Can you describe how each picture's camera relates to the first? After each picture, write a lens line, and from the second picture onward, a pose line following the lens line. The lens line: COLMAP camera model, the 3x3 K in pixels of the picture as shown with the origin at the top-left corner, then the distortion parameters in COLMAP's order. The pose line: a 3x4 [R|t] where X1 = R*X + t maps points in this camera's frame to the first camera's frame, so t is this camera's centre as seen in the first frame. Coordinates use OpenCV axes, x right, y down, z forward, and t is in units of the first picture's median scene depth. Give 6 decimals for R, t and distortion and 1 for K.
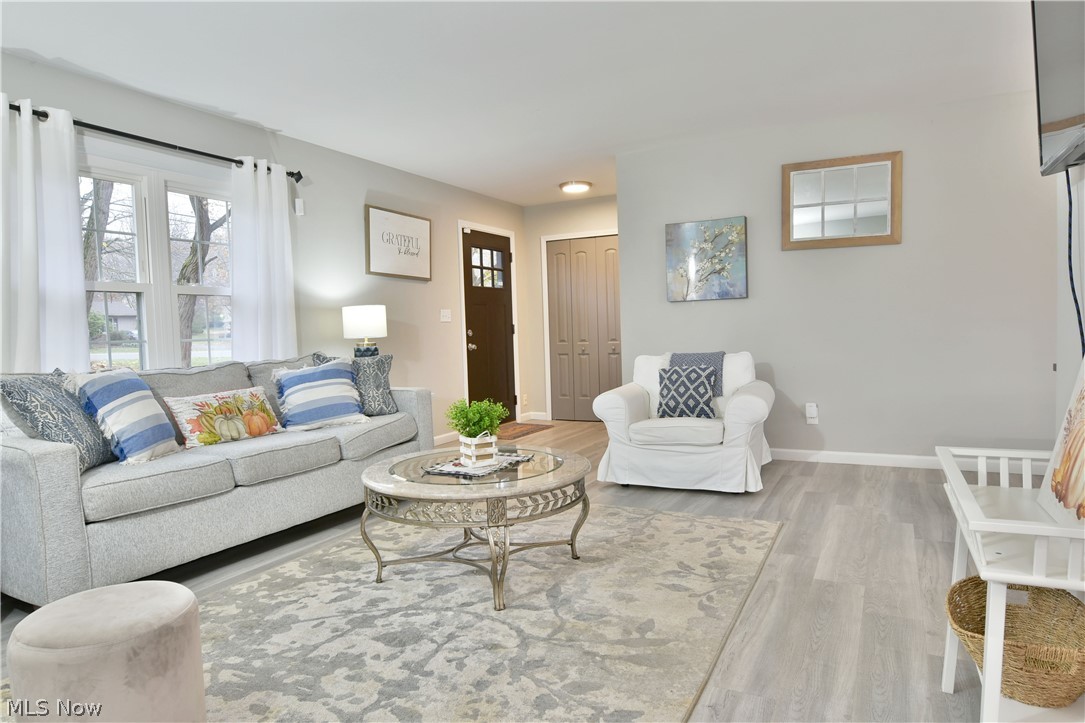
lens RADIAL K [[653.7, 0, 544.9], [0, 653.7, 363.8], [0, 0, 1]] dist [-0.016033, -0.002800]
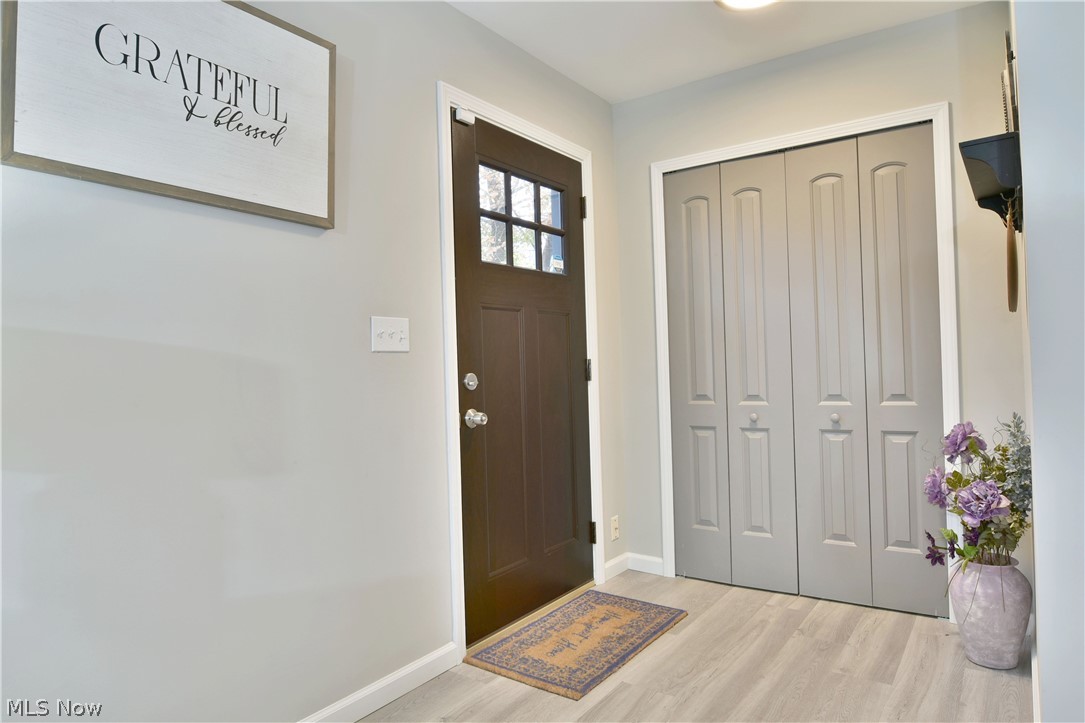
lens RADIAL K [[653.7, 0, 544.9], [0, 653.7, 363.8], [0, 0, 1]] dist [-0.016033, -0.002800]
pose [[0.991291, 0.001369, -0.131685, -0.020317], [-0.008485, 0.998532, -0.053494, -0.035159], [0.131418, 0.054146, 0.989847, 0.589036]]
